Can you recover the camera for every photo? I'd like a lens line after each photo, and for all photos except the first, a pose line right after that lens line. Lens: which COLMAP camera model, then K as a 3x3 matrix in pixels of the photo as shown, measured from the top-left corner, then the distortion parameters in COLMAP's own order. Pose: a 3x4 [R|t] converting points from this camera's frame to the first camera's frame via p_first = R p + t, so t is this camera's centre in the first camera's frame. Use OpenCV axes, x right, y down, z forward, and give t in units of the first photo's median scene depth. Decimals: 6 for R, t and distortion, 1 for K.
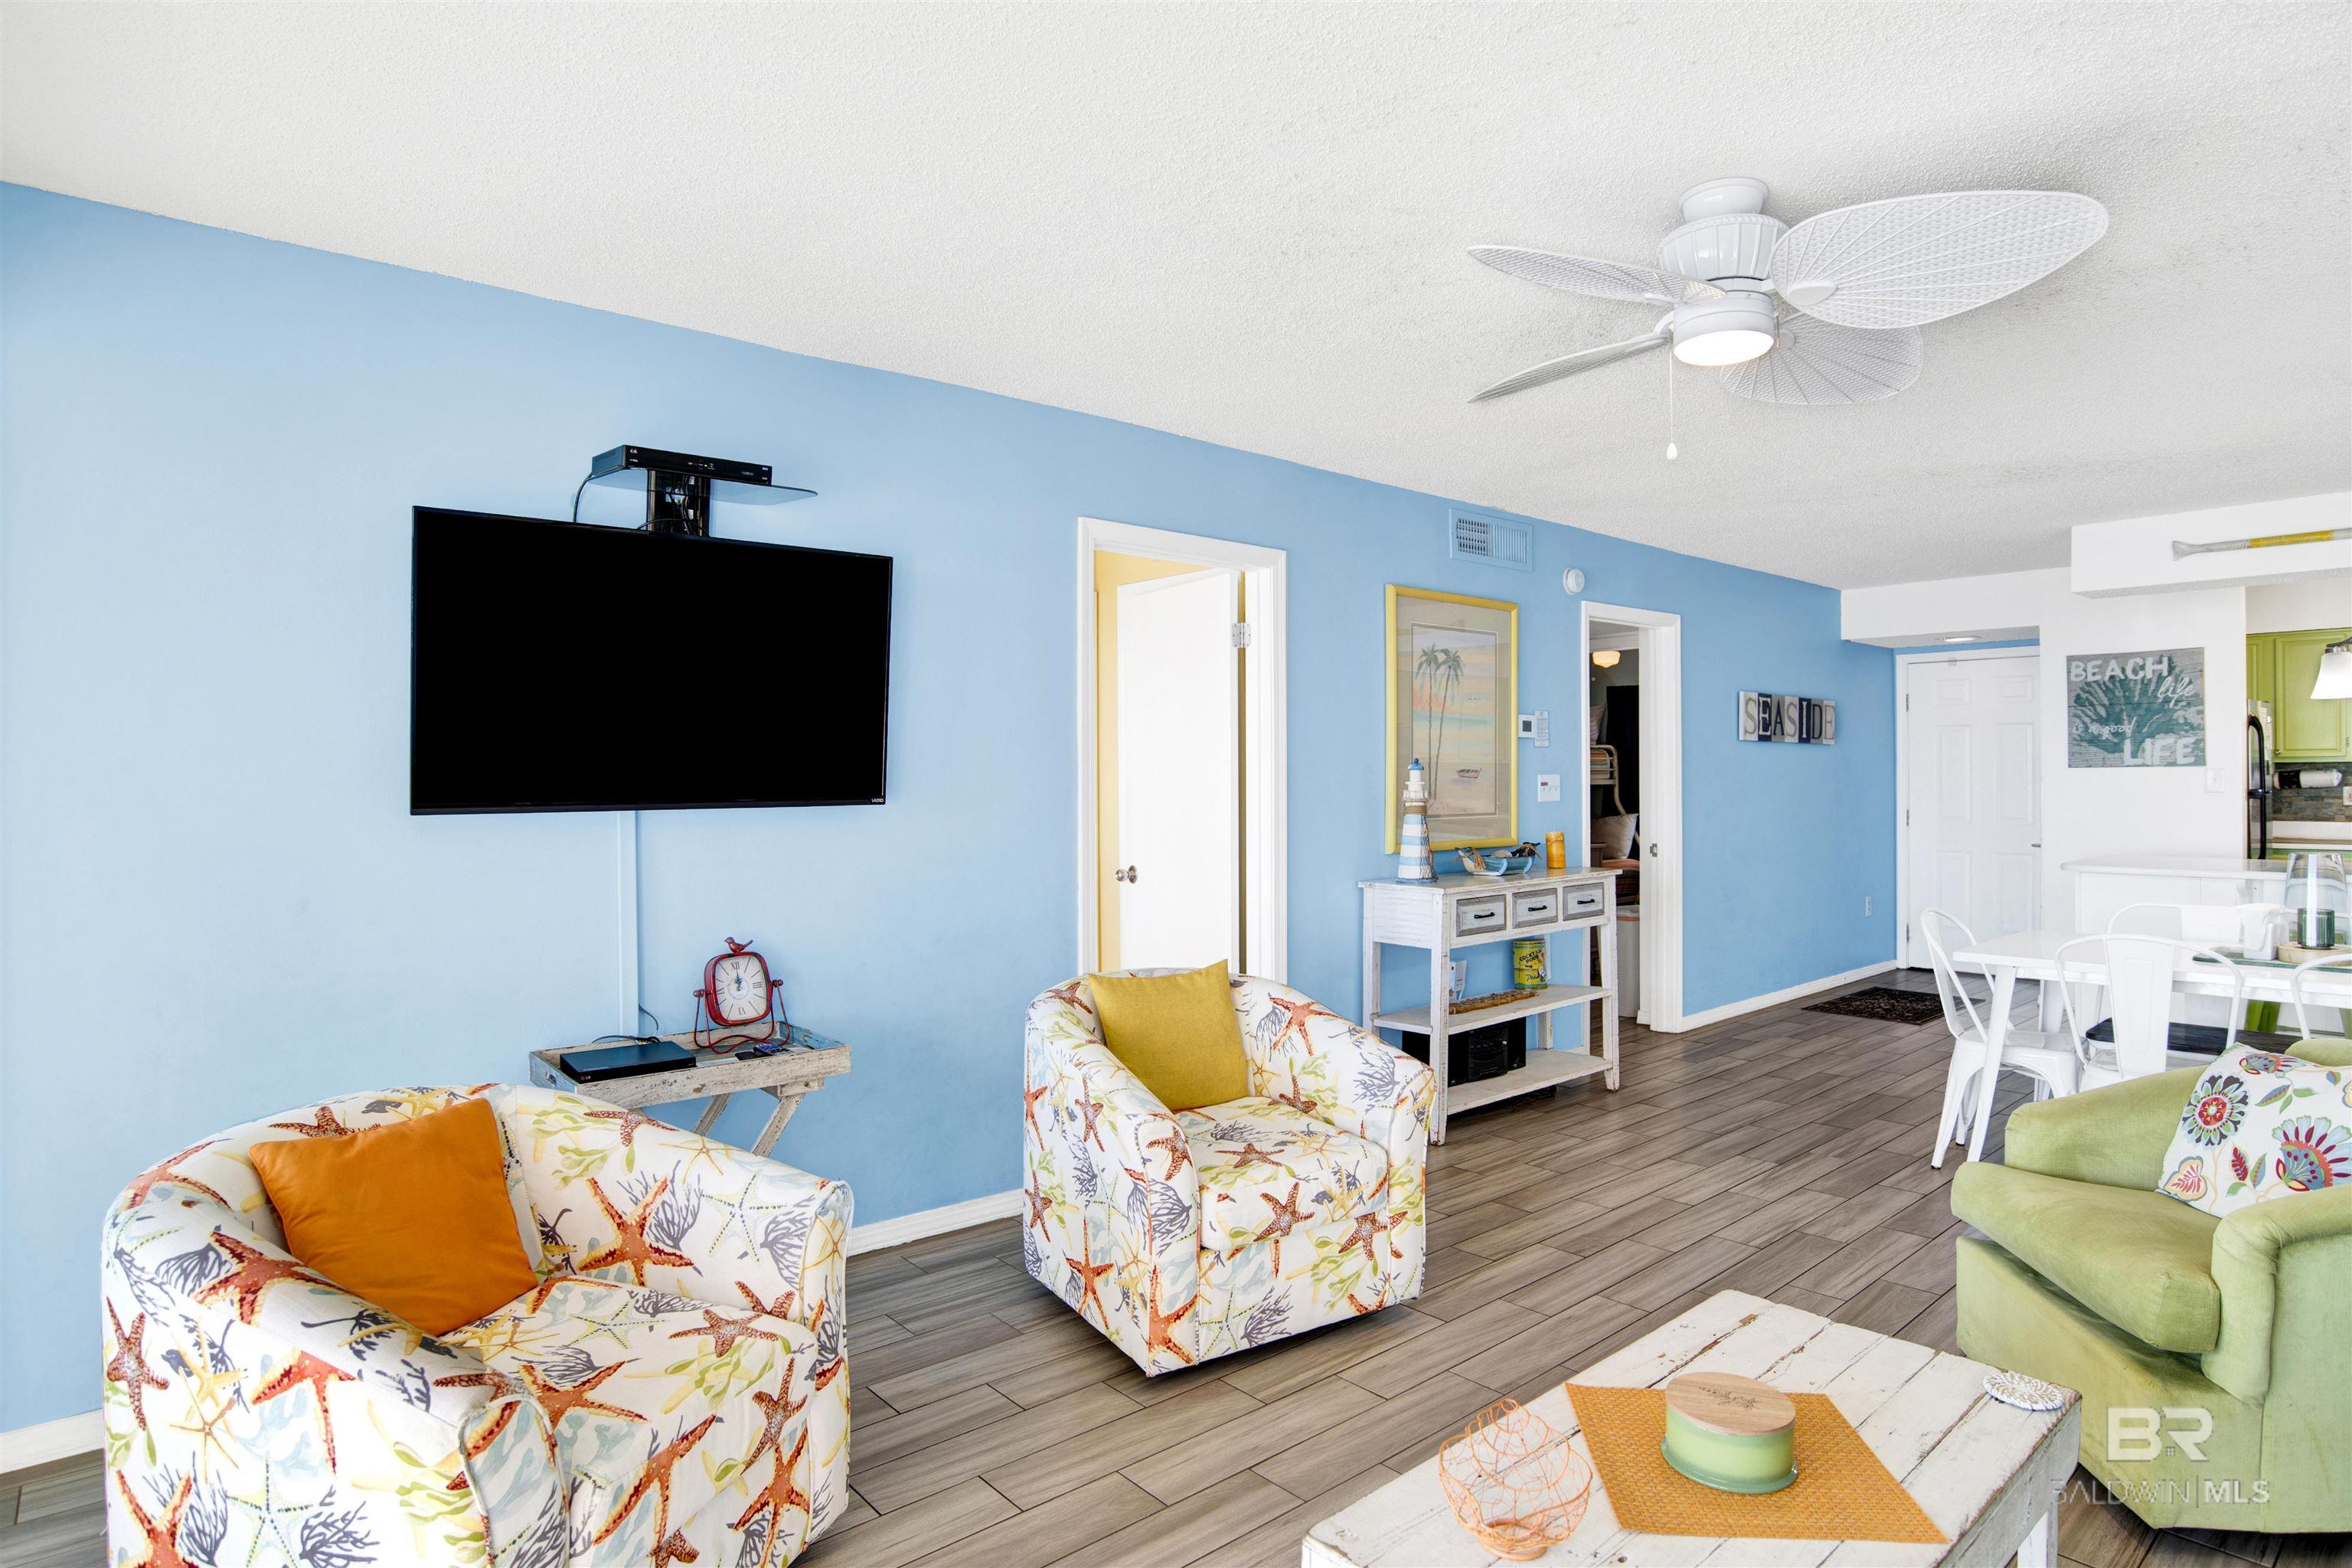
lens RADIAL K [[1264.5, 0, 1141.2], [0, 1264.5, 775.8], [0, 0, 1]] dist [-0.070286, 0.020260]
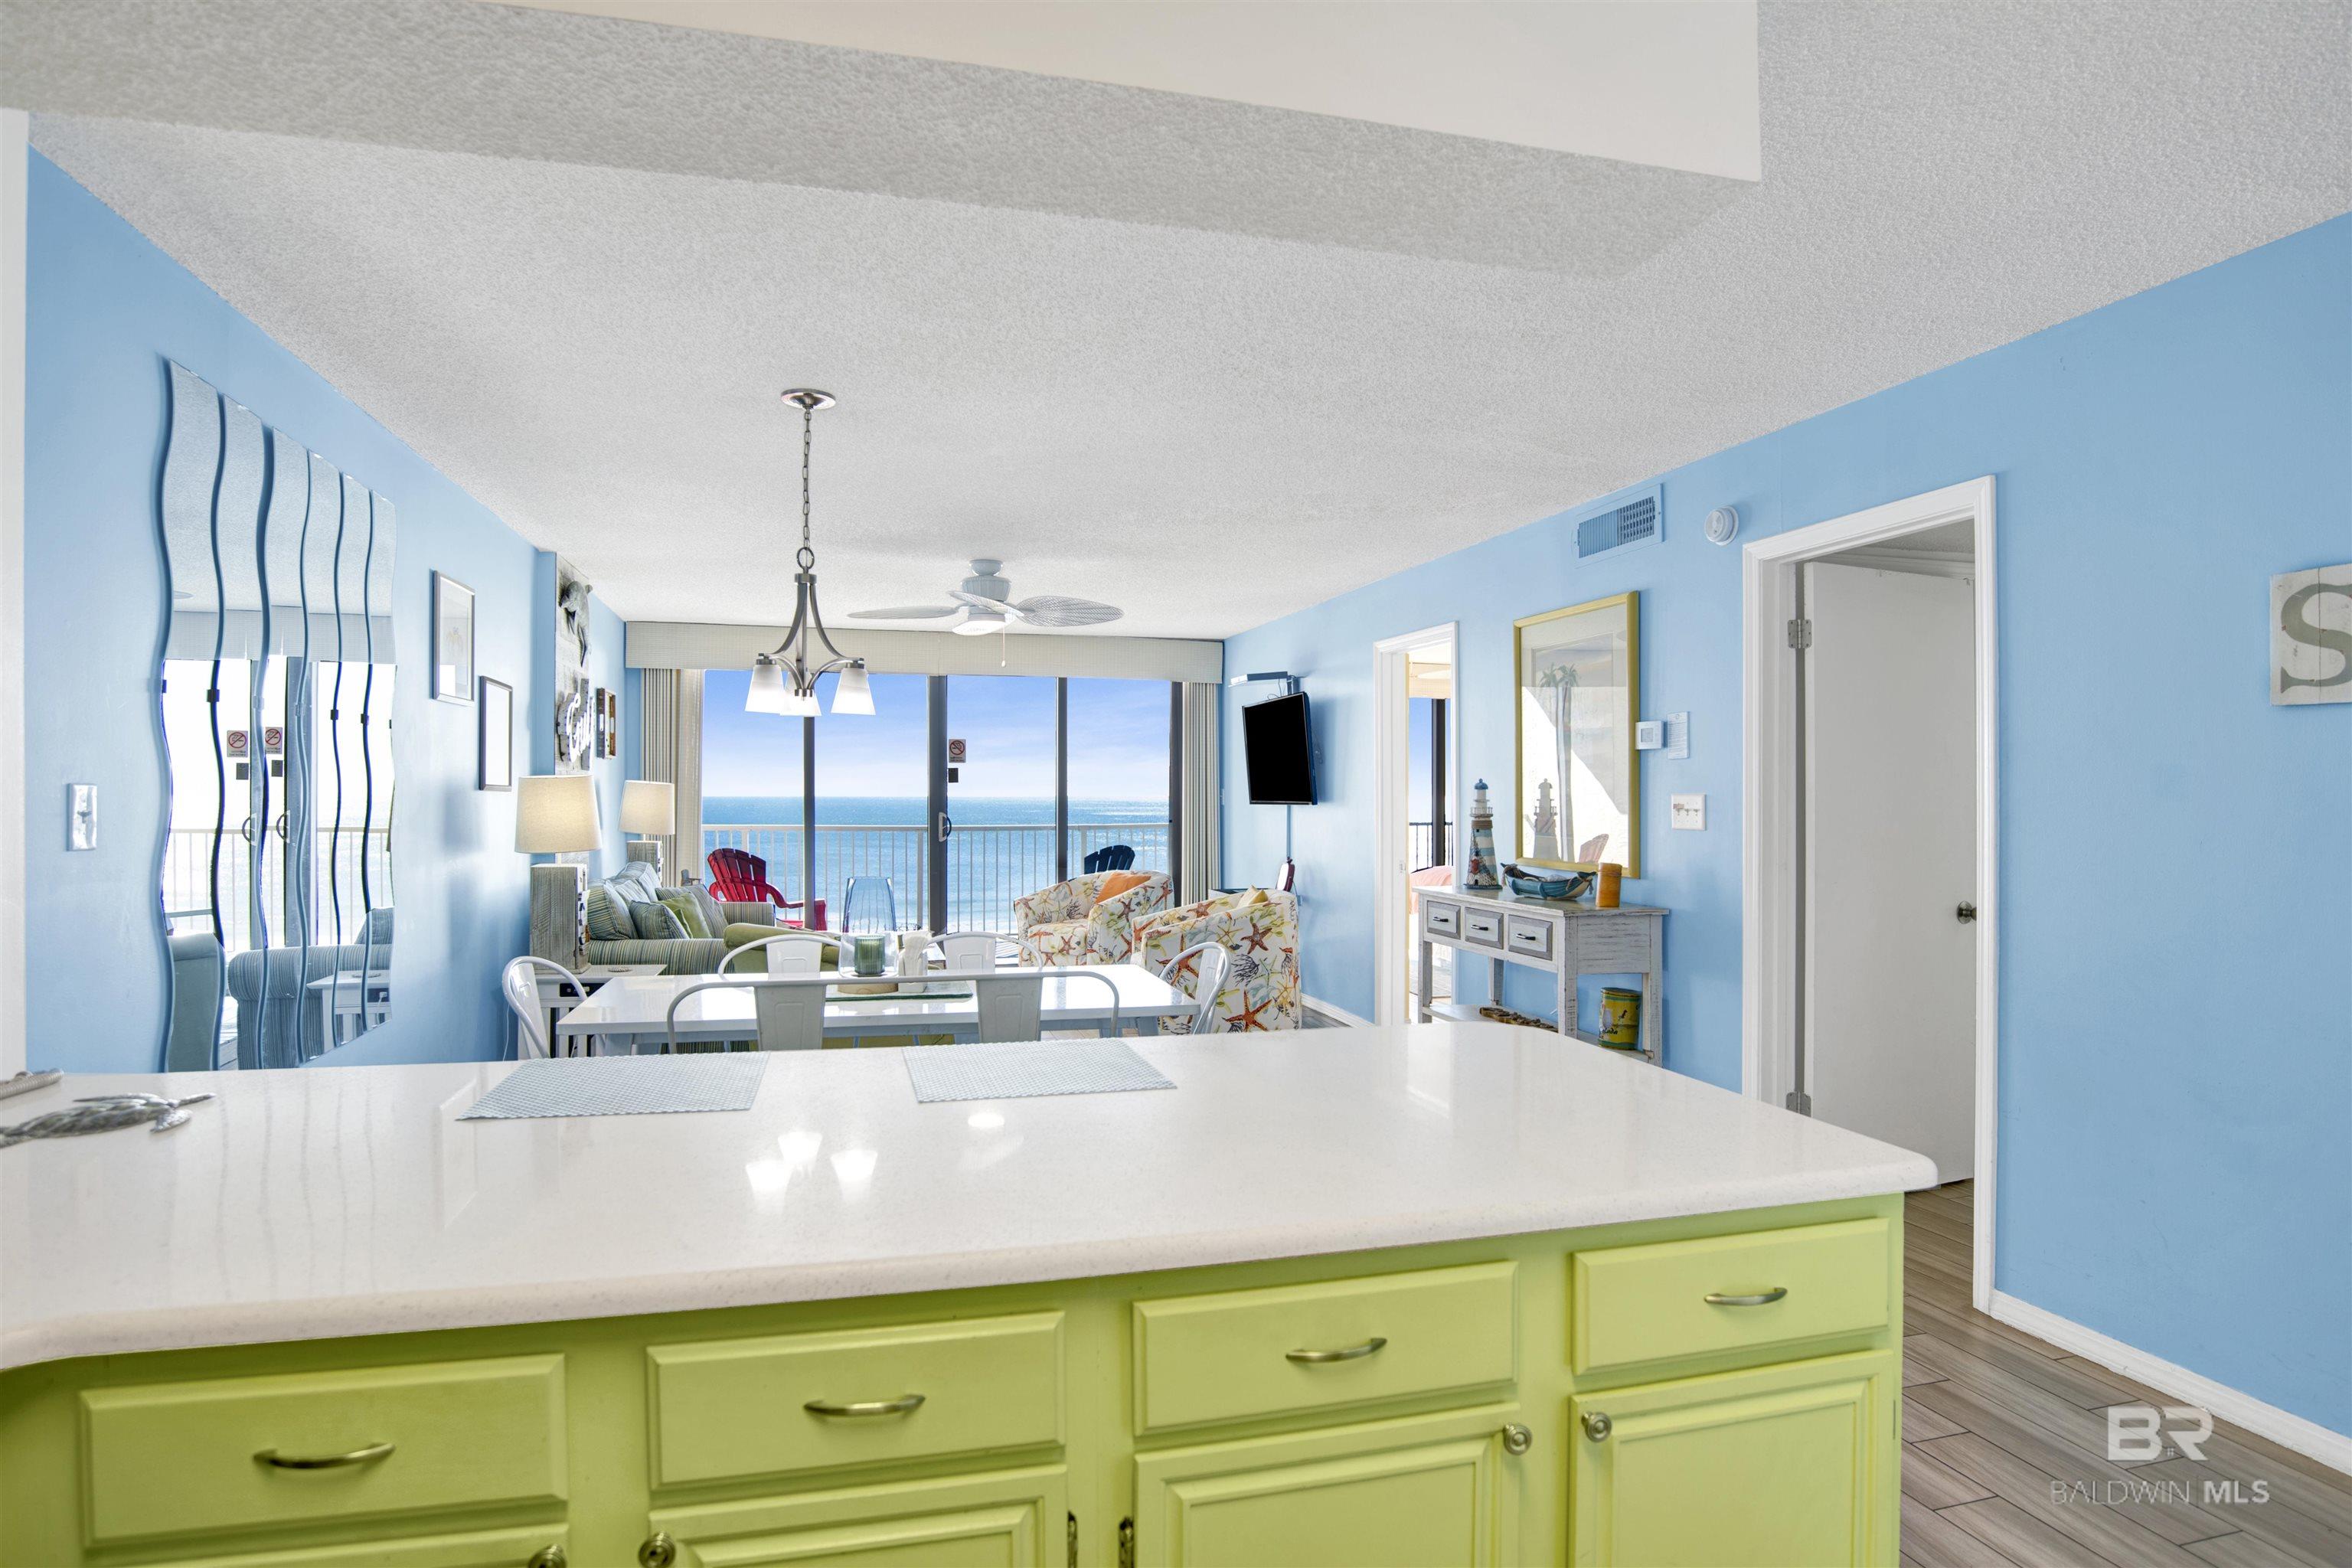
lens RADIAL K [[1264.5, 0, 1213.7], [0, 1264.5, 783.5], [0, 0, 1]] dist [-0.070286, 0.020260]
pose [[-0.372473, -0.001553, -0.928042, 1.488176], [0.000281, 0.999998, -0.001786, -0.008433], [0.928043, -0.000926, -0.372472, 1.317279]]
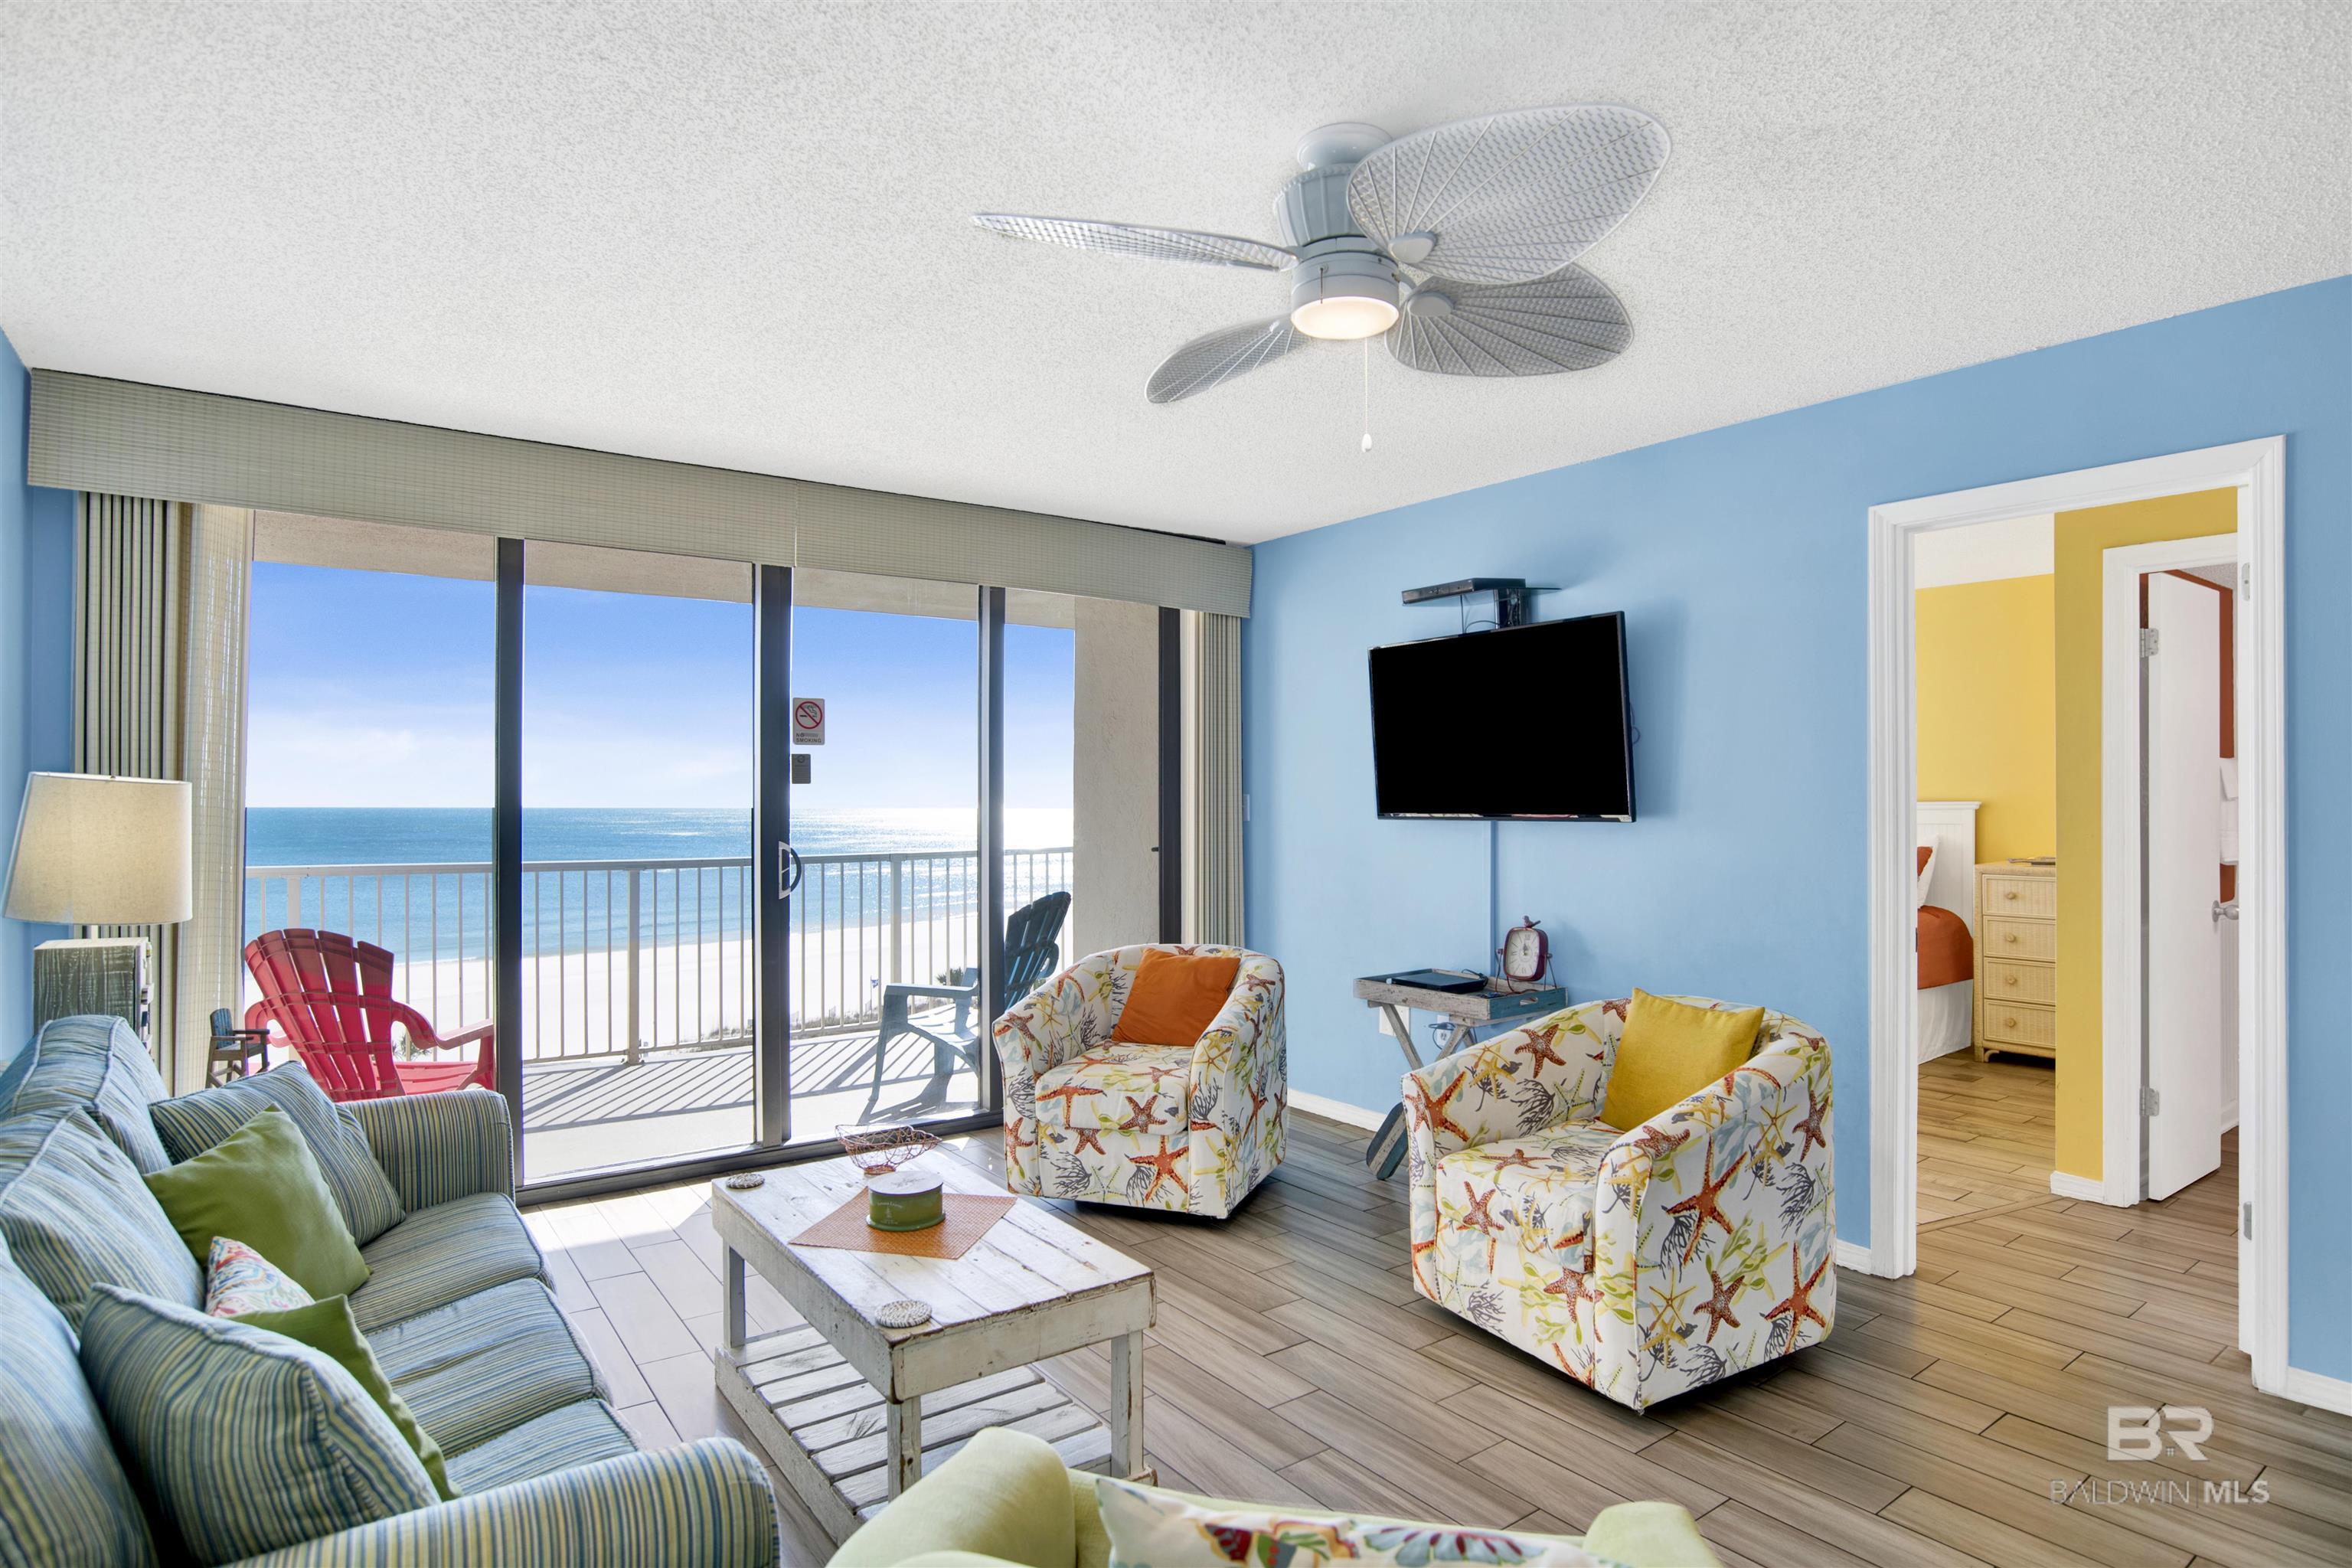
lens RADIAL K [[1264.5, 0, 1216.3], [0, 1264.5, 780.6], [0, 0, 1]] dist [-0.070286, 0.020260]
pose [[-0.035839, -0.008984, -0.999317, 0.760373], [0.003869, 0.999951, -0.009129, -0.004625], [0.999350, -0.004194, -0.035803, 0.523648]]
